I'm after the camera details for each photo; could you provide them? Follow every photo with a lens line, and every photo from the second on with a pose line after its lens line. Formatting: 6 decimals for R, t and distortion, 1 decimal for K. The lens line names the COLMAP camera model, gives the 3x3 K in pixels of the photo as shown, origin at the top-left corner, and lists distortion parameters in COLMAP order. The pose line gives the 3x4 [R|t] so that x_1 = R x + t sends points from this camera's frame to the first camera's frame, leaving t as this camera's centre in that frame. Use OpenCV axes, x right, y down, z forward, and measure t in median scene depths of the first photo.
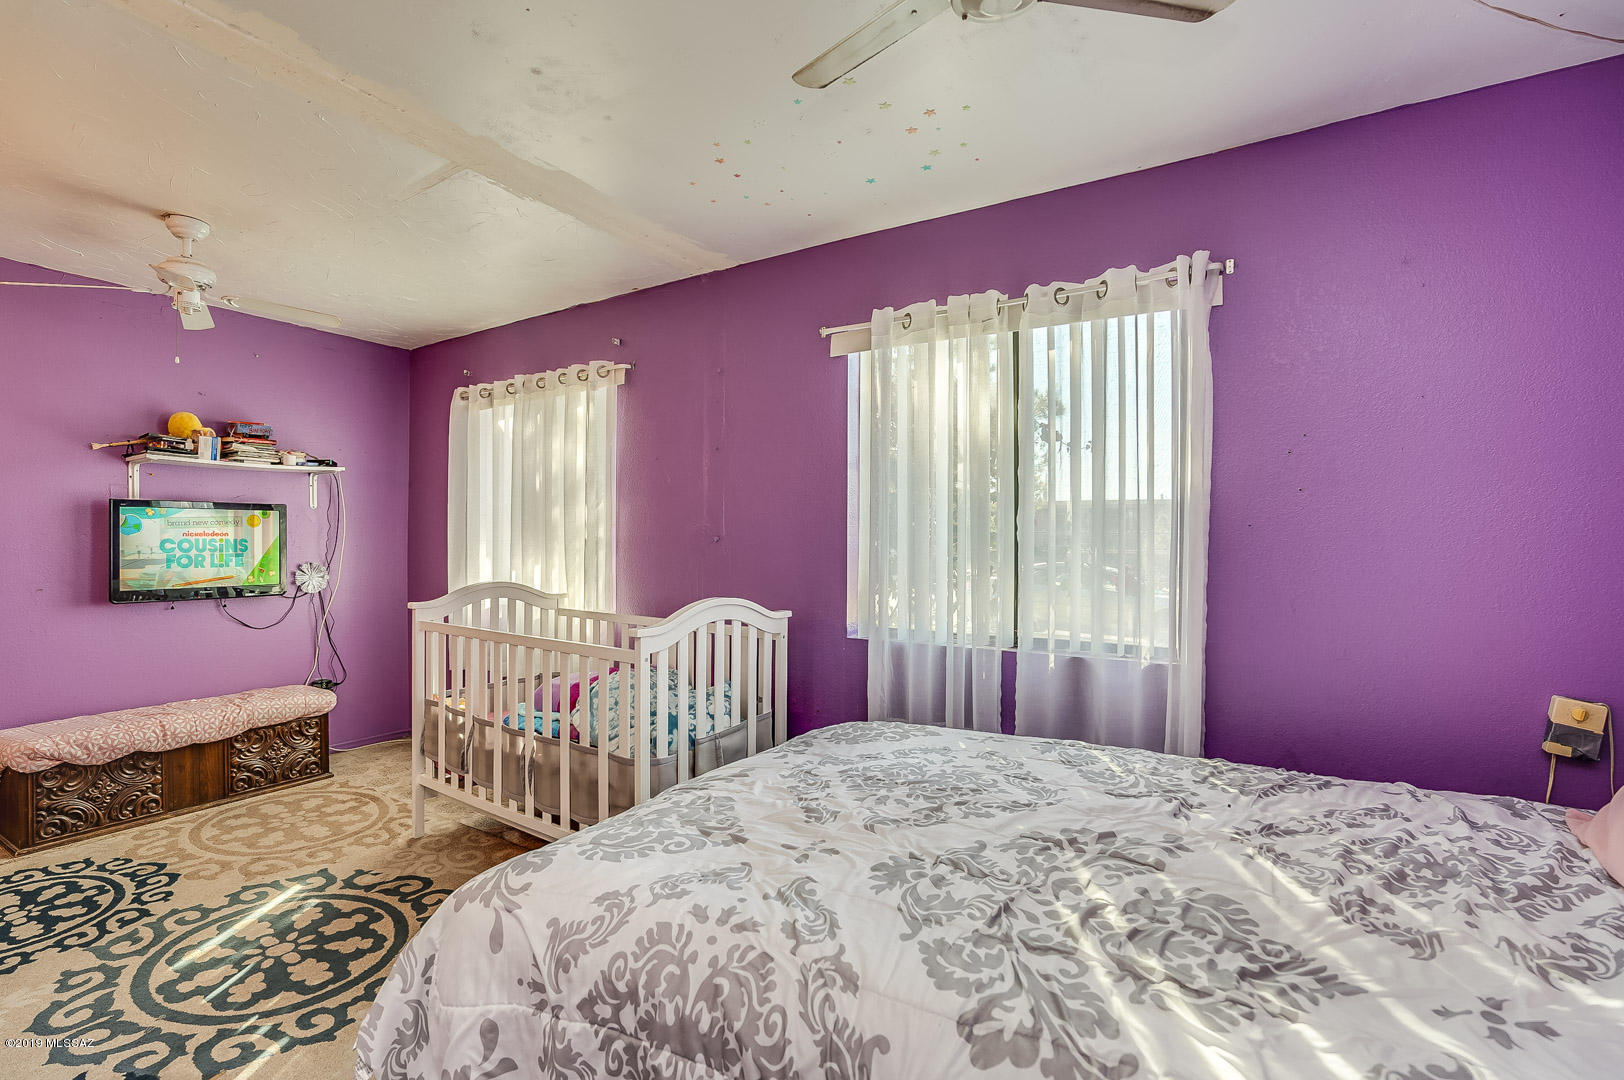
lens RADIAL K [[808.5, 0, 812.0], [0, 808.5, 540.0], [0, 0, 1]] dist [-0.050155, 0.019308]
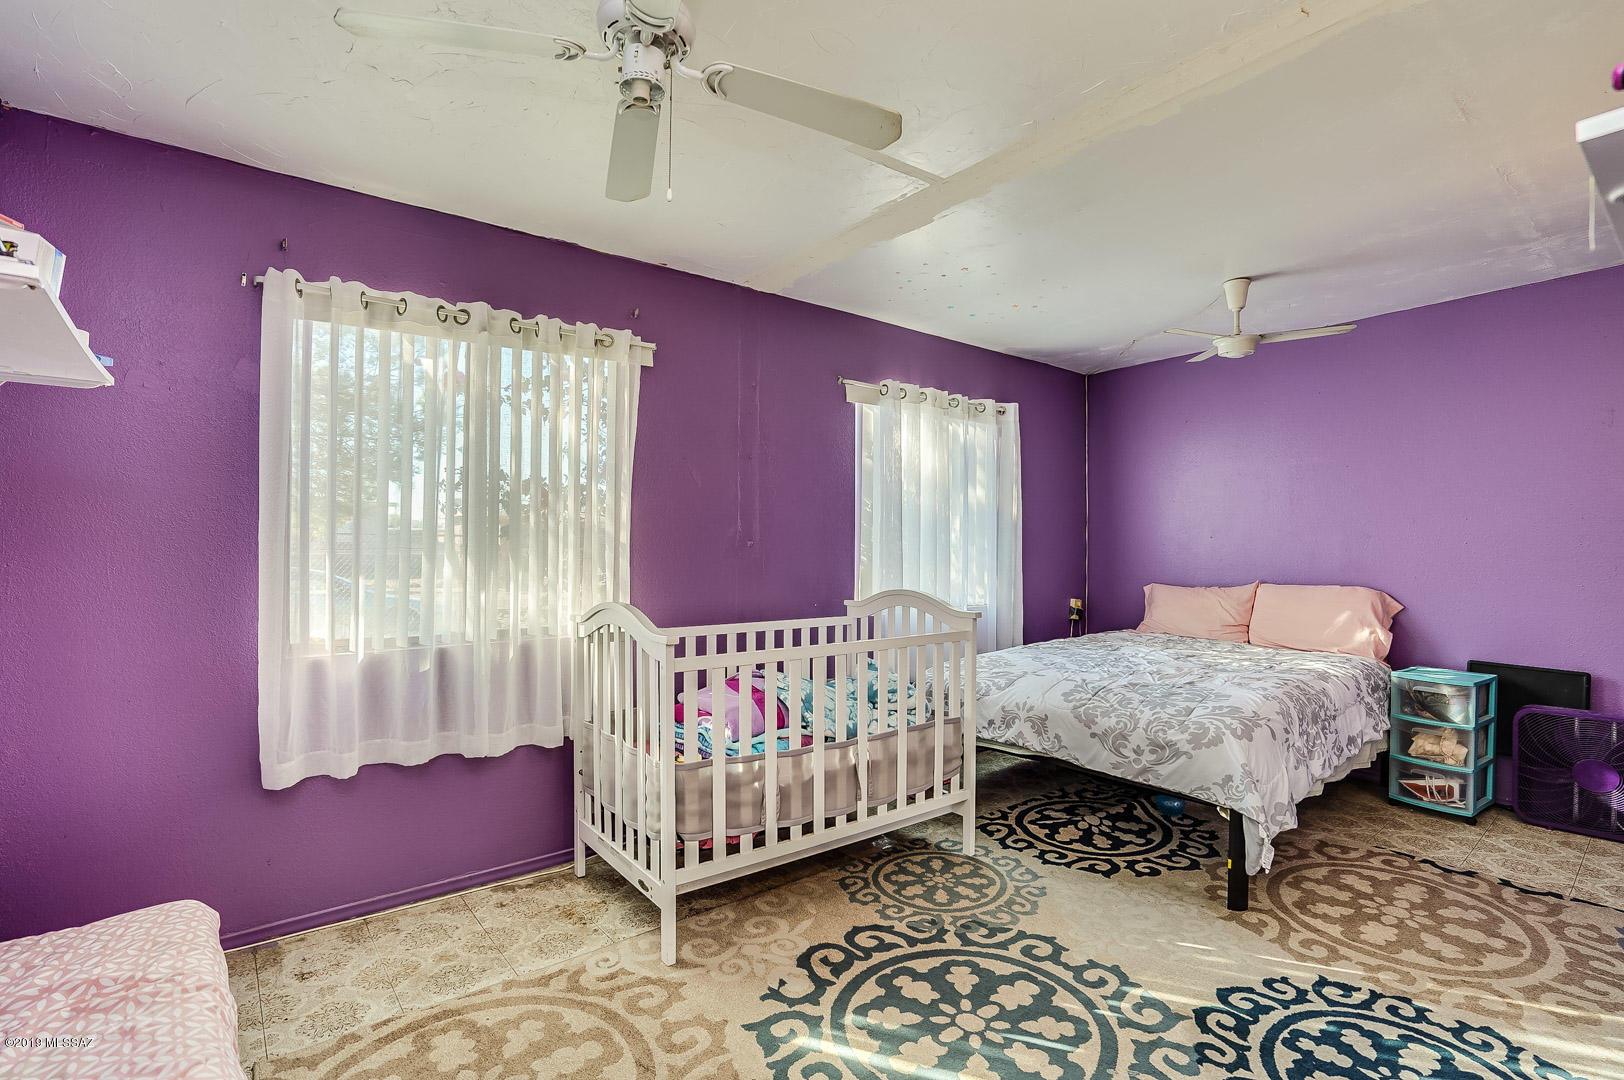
lens RADIAL K [[751.4, 0, 812.5], [0, 751.4, 533.5], [0, 0, 1]] dist [-0.066434, 0.028328]
pose [[0.274185, 0.006068, 0.961658, -1.357010], [0.000785, 0.999978, -0.006533, -0.010360], [-0.961677, 0.002546, 0.274175, 0.855588]]
